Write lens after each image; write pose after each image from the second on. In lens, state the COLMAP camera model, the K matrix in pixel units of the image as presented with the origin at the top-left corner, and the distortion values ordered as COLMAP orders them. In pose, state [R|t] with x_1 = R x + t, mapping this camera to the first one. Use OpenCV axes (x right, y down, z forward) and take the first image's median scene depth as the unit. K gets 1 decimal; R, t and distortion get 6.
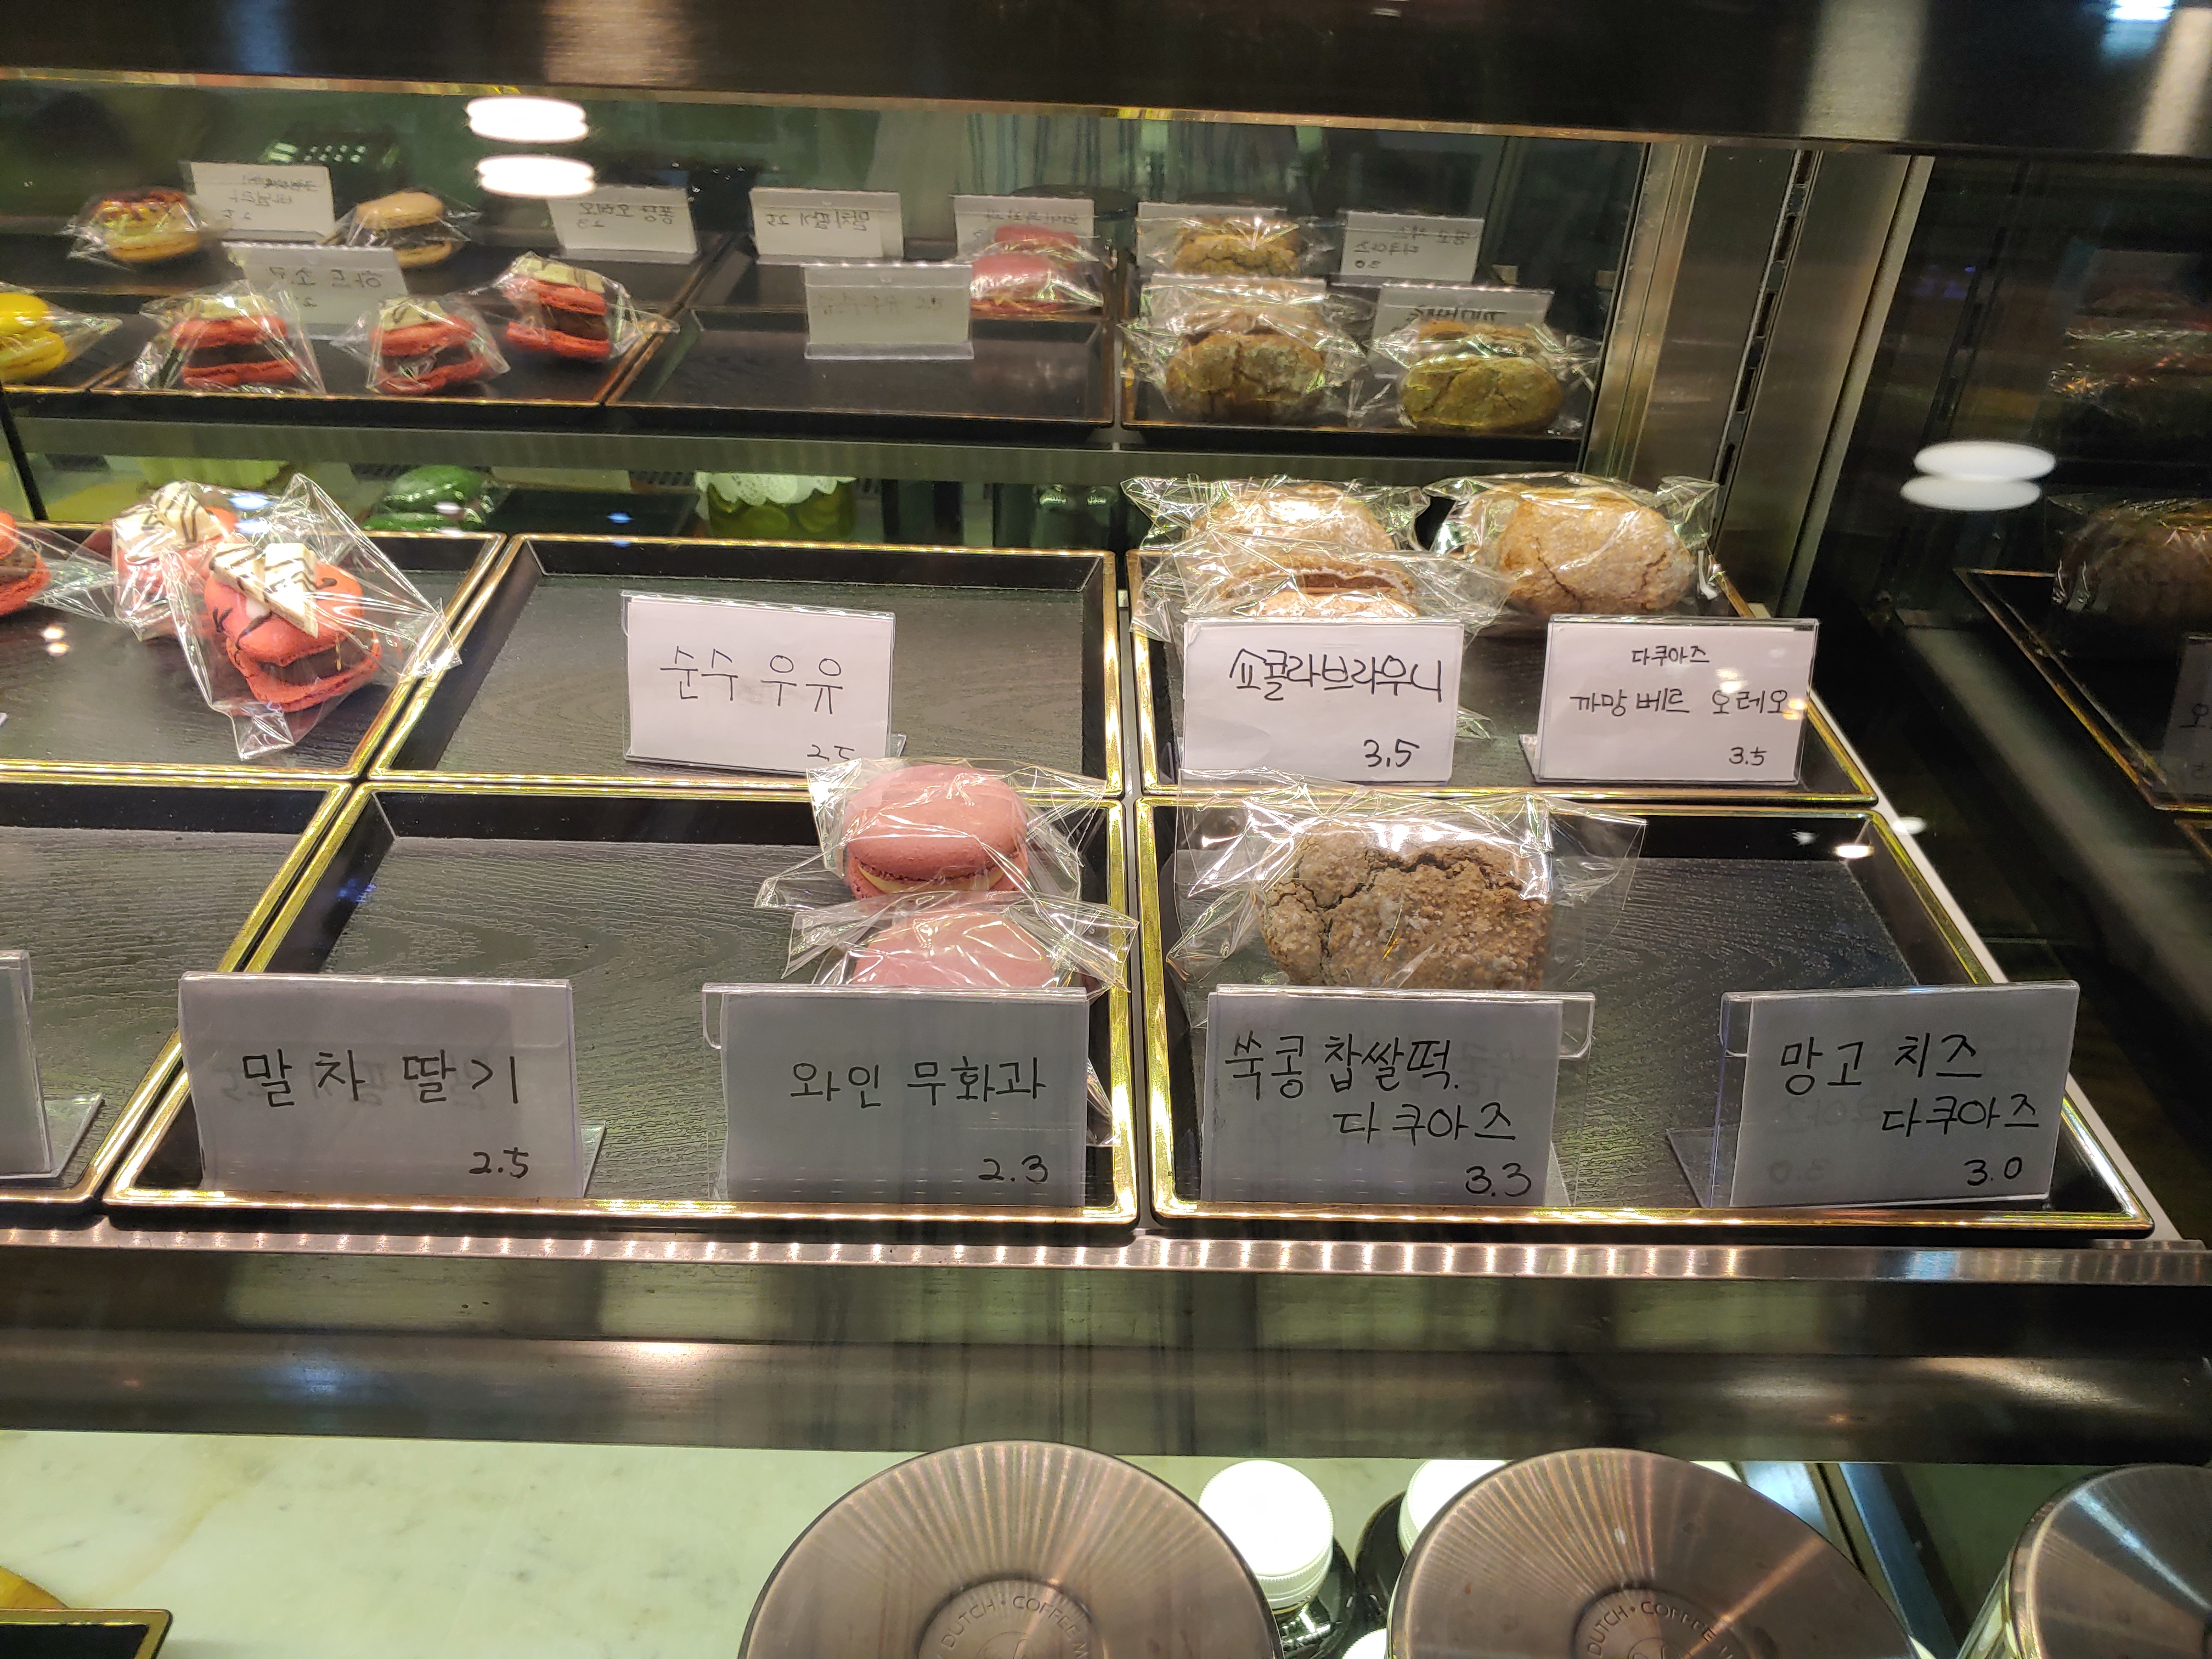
lens RADIAL K [[1654.1, 0, 1106.0], [0, 1654.1, 829.5], [0, 0, 1]] dist [0.032089, -0.001895]
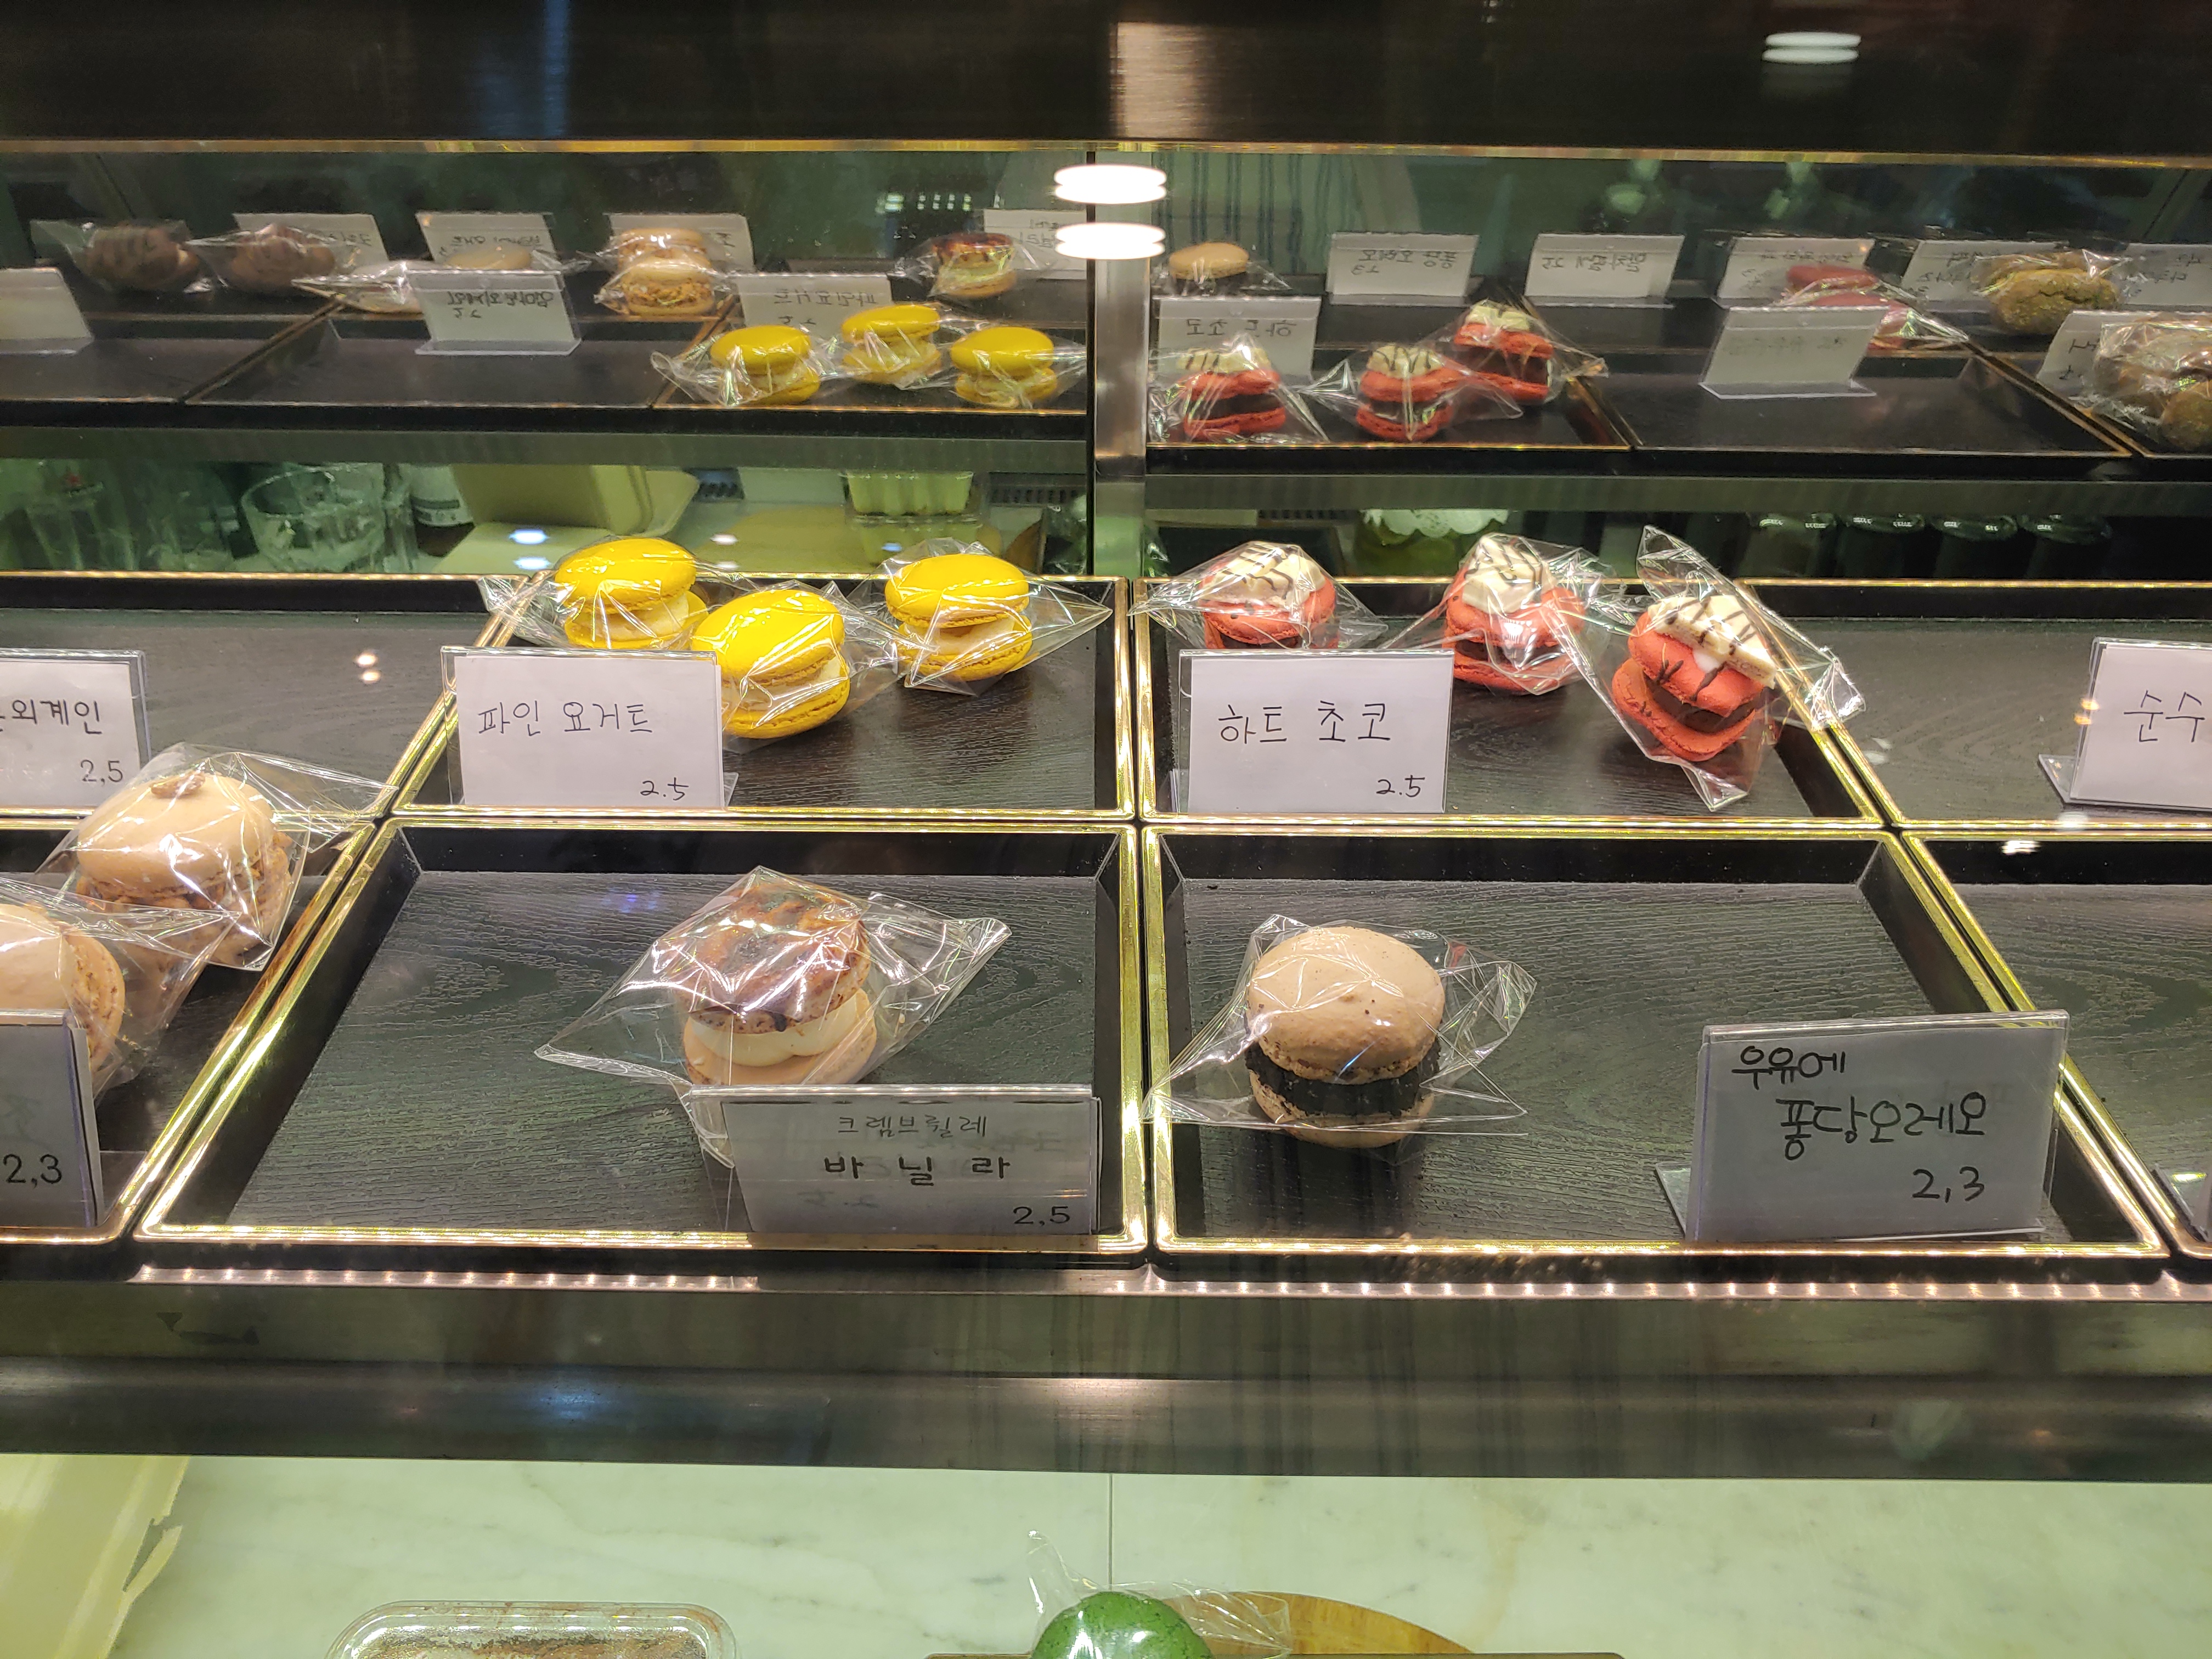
lens RADIAL K [[1679.1, 0, 1106.0], [0, 1679.1, 829.5], [0, 0, 1]] dist [-0.111725, 0.156938]
pose [[0.999769, -0.018555, -0.010869, -0.561363], [0.018379, 0.999702, -0.016037, -0.013560], [0.011164, 0.015834, 0.999812, -0.001623]]
